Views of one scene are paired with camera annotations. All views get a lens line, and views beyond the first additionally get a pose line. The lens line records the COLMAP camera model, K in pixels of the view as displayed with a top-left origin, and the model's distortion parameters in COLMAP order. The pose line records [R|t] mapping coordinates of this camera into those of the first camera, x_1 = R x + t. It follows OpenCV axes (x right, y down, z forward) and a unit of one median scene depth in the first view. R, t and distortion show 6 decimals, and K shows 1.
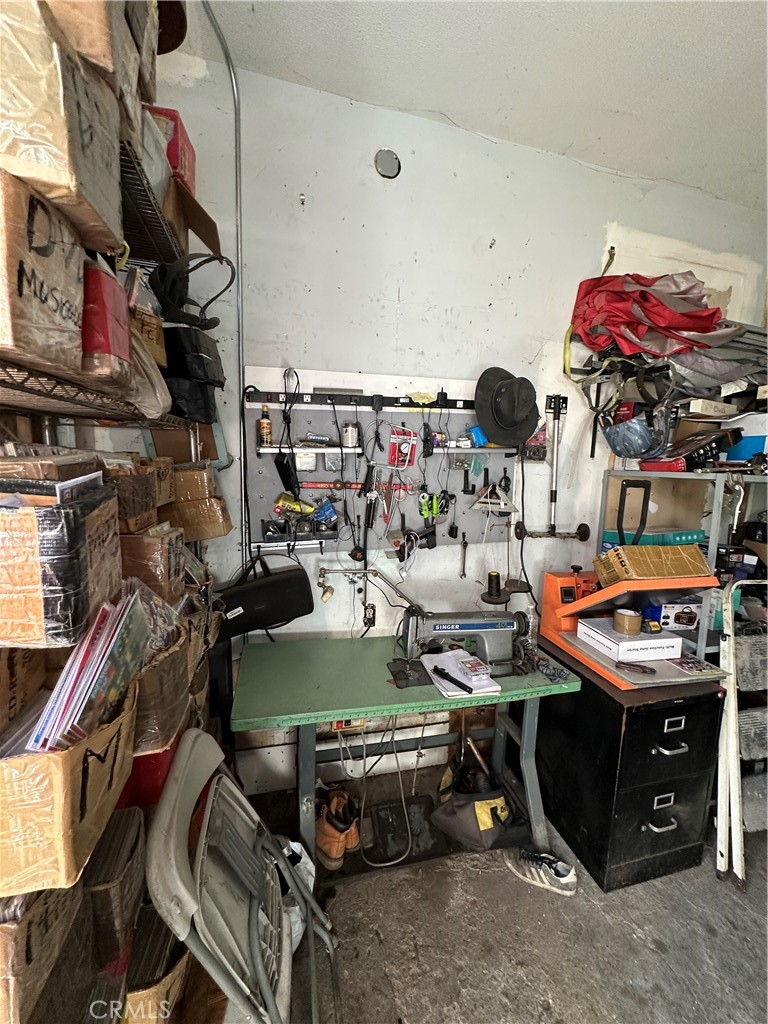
lens RADIAL K [[408.4, 0, 384.0], [0, 408.4, 512.0], [0, 0, 1]] dist [-0.000061, -0.000134]
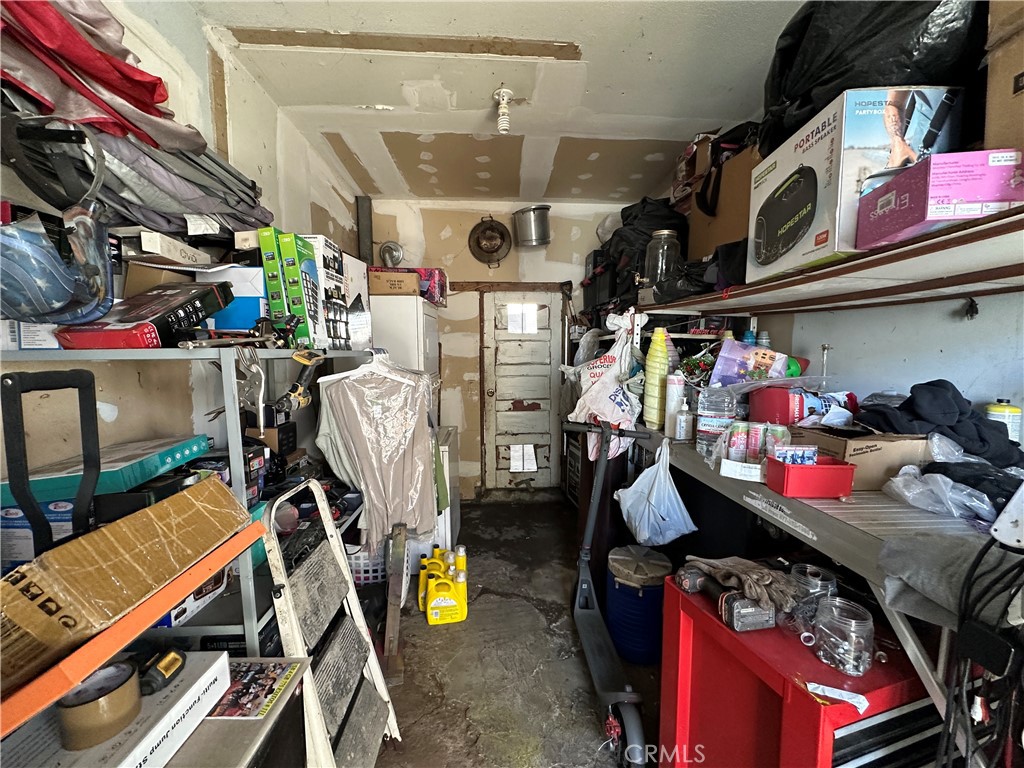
lens RADIAL K [[408.4, 0, 512.0], [0, 408.4, 384.0], [0, 0, 1]] dist [-0.000061, -0.000134]
pose [[0.195557, -0.121710, 0.973110, 0.269260], [0.131581, 0.986553, 0.096949, -0.038631], [-0.971825, 0.109083, 0.208942, 0.404863]]
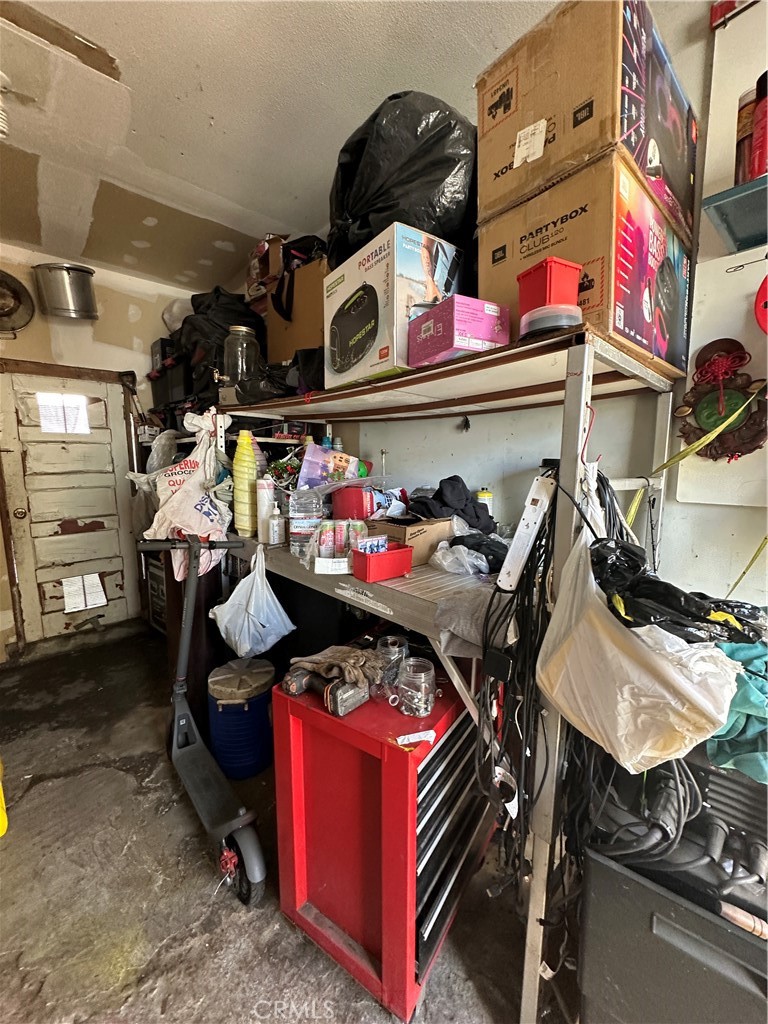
lens RADIAL K [[408.4, 0, 384.0], [0, 408.4, 512.0], [0, 0, 1]] dist [-0.000061, -0.000134]
pose [[-0.458773, -0.160092, 0.874012, 0.355549], [0.092600, 0.969665, 0.226218, -0.024863], [-0.883715, 0.184716, -0.430032, 0.405835]]
